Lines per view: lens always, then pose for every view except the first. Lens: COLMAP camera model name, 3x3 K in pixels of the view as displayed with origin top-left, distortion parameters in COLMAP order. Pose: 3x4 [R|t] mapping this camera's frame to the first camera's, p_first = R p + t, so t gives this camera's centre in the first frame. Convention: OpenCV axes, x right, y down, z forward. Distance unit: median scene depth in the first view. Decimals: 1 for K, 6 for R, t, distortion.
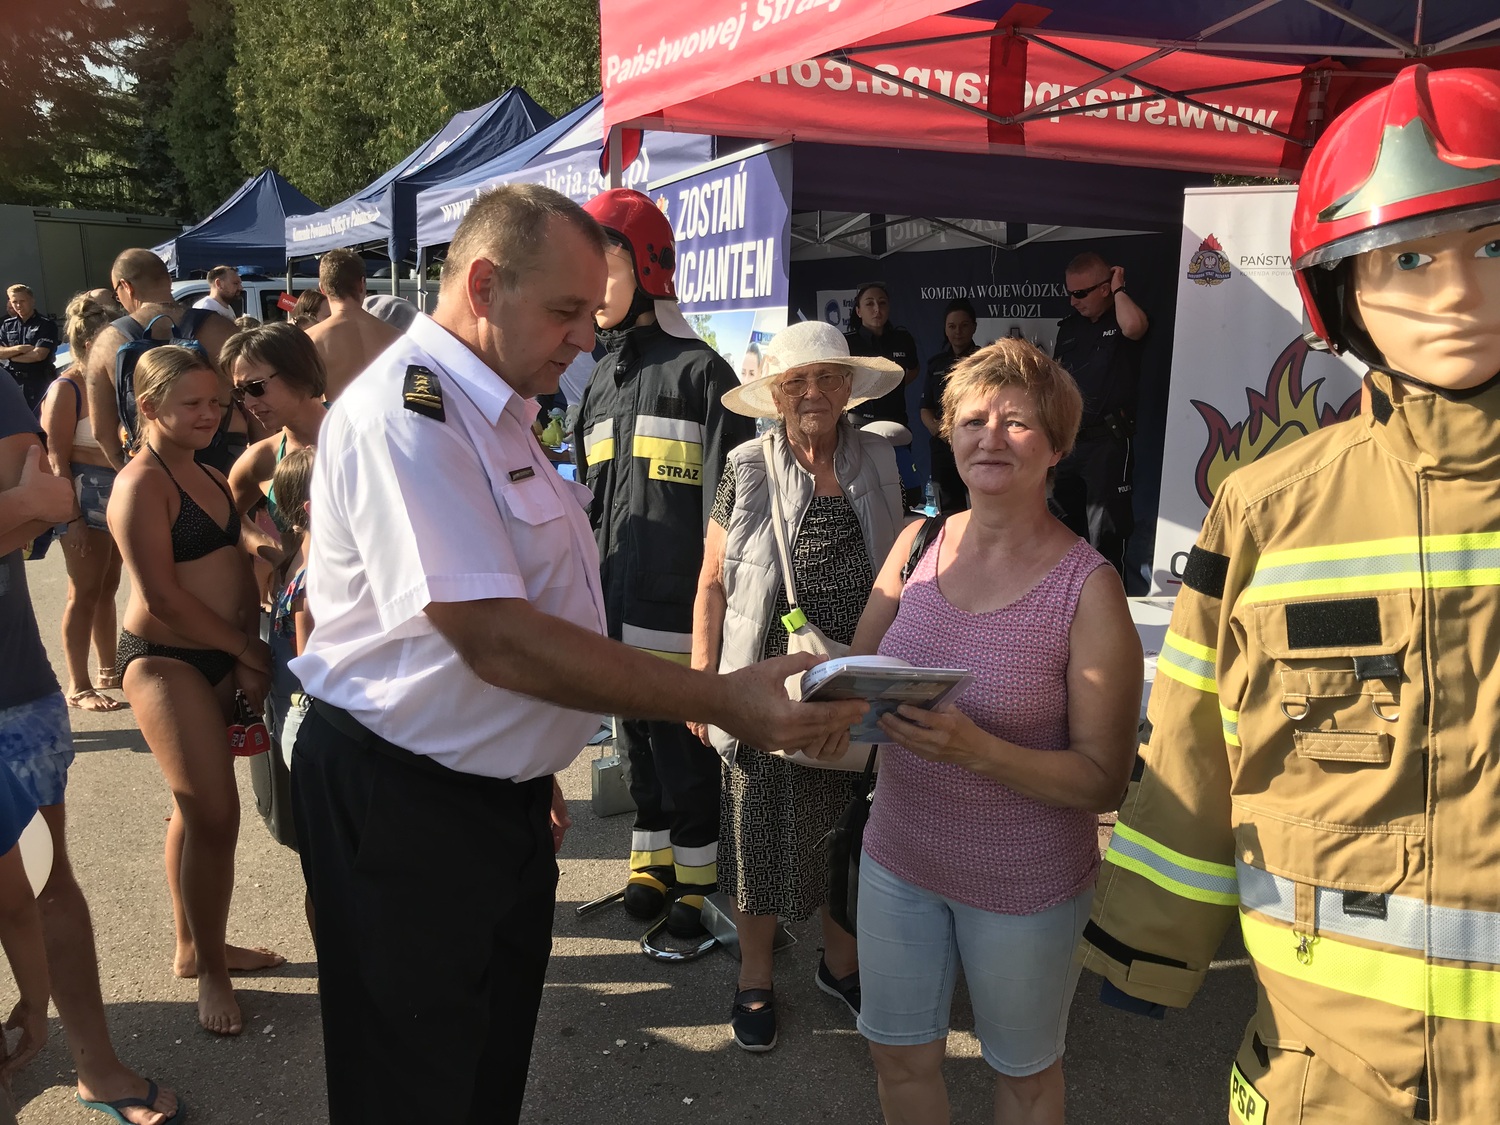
lens RADIAL K [[1235.6, 0, 749.2], [0, 1235.6, 552.9], [0, 0, 1]] dist [0.005213, 0.009932]
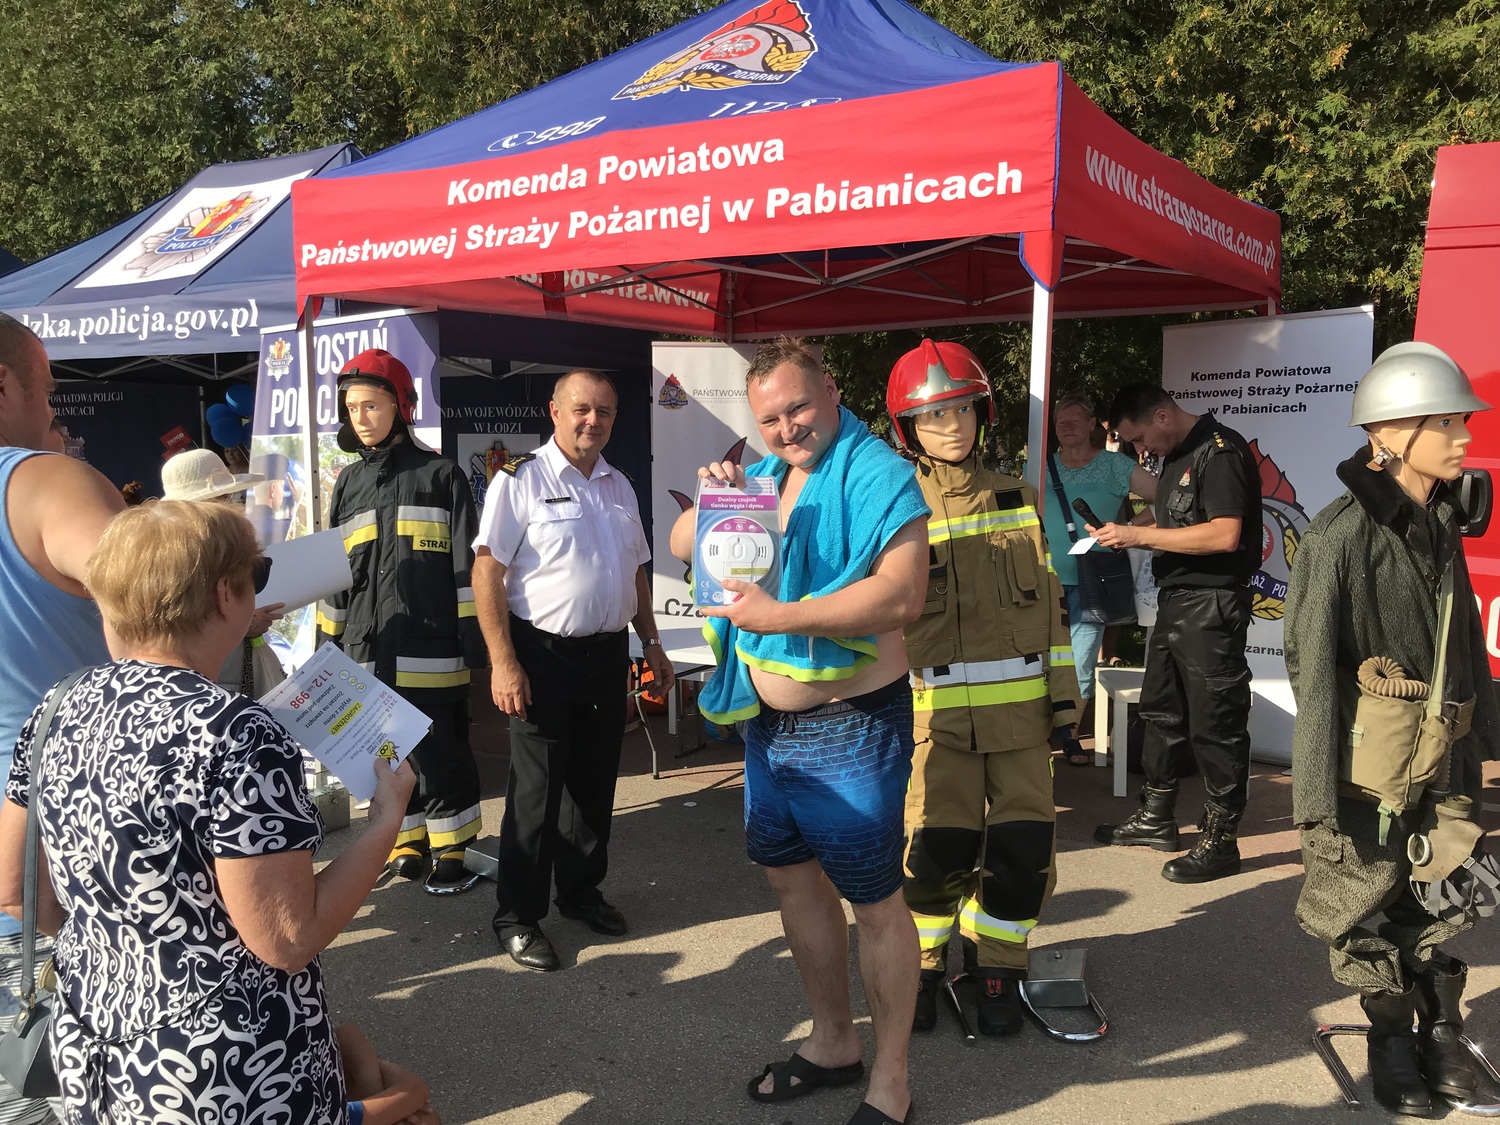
lens RADIAL K [[1235.6, 0, 749.2], [0, 1235.6, 564.2], [0, 0, 1]] dist [0.005213, 0.009932]
pose [[0.864535, -0.064395, 0.498430, -0.394864], [0.104314, 0.993151, -0.052623, 0.061644], [-0.491628, 0.097488, 0.865331, -0.361005]]
